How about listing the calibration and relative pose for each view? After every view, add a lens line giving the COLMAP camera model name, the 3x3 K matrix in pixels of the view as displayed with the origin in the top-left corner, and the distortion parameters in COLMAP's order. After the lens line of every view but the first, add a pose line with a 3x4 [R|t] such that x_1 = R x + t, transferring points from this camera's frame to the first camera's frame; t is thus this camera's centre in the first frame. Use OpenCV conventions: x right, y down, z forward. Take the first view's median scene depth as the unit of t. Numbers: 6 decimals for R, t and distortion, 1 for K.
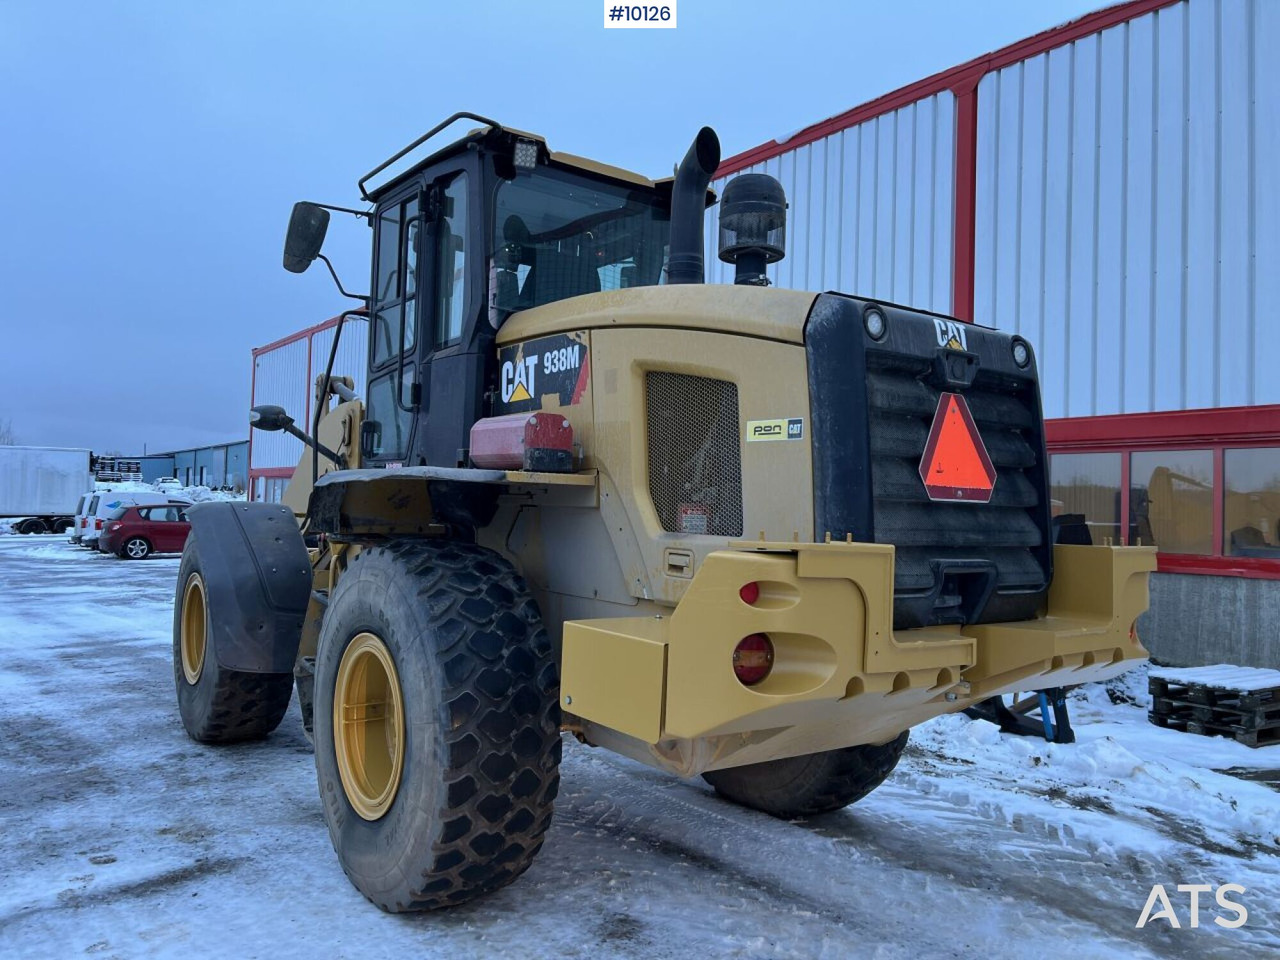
lens RADIAL K [[951.8, 0, 640.0], [0, 951.8, 480.0], [0, 0, 1]] dist [0.066399, -0.070663]
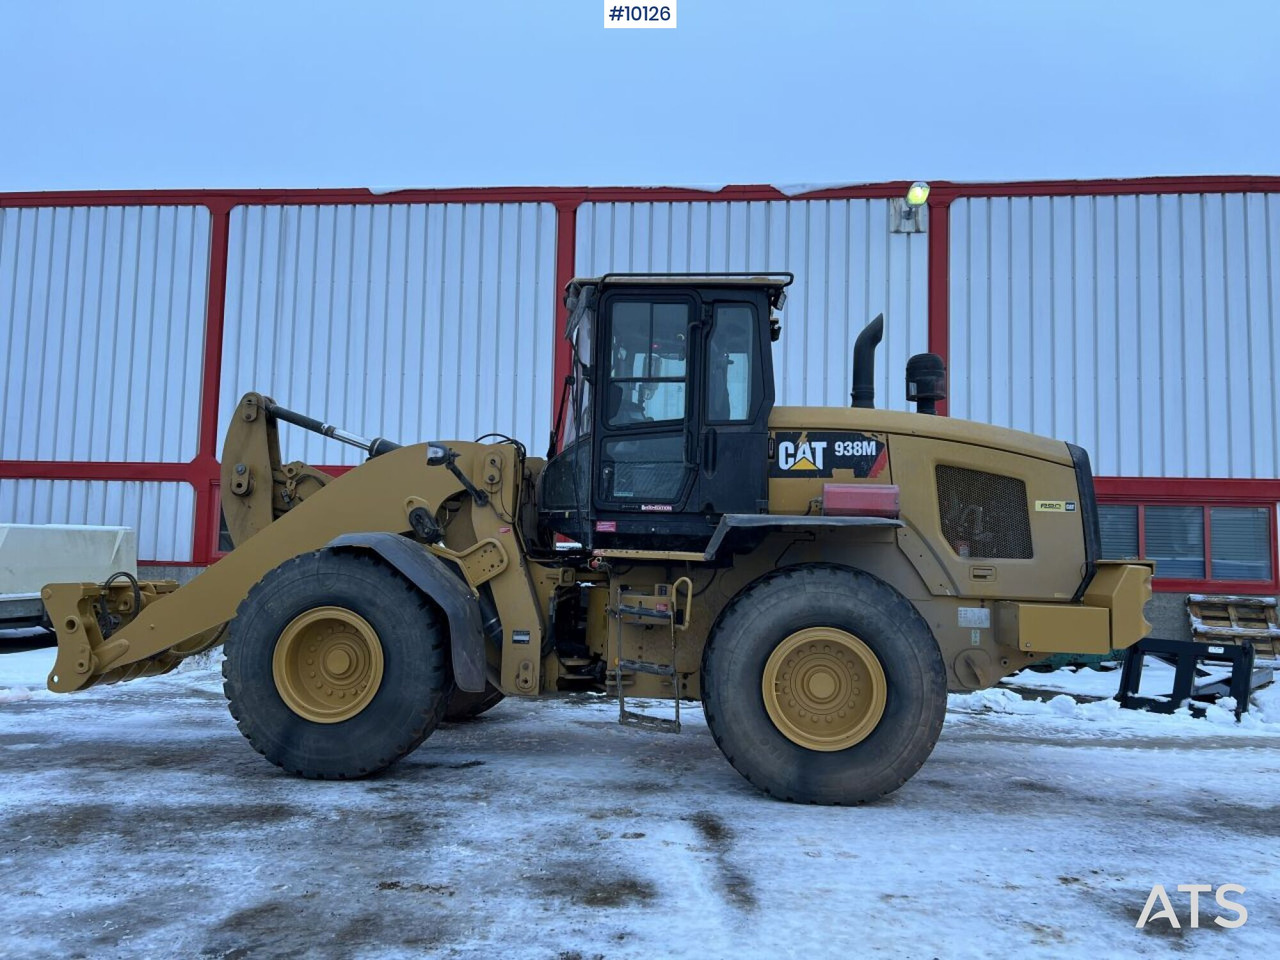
lens RADIAL K [[951.8, 0, 640.0], [0, 951.8, 480.0], [0, 0, 1]] dist [0.066399, -0.070663]
pose [[0.683141, 0.044543, 0.728927, -1.413477], [-0.028176, 0.999003, -0.034640, -0.008619], [-0.729743, 0.003125, 0.683714, 0.171282]]
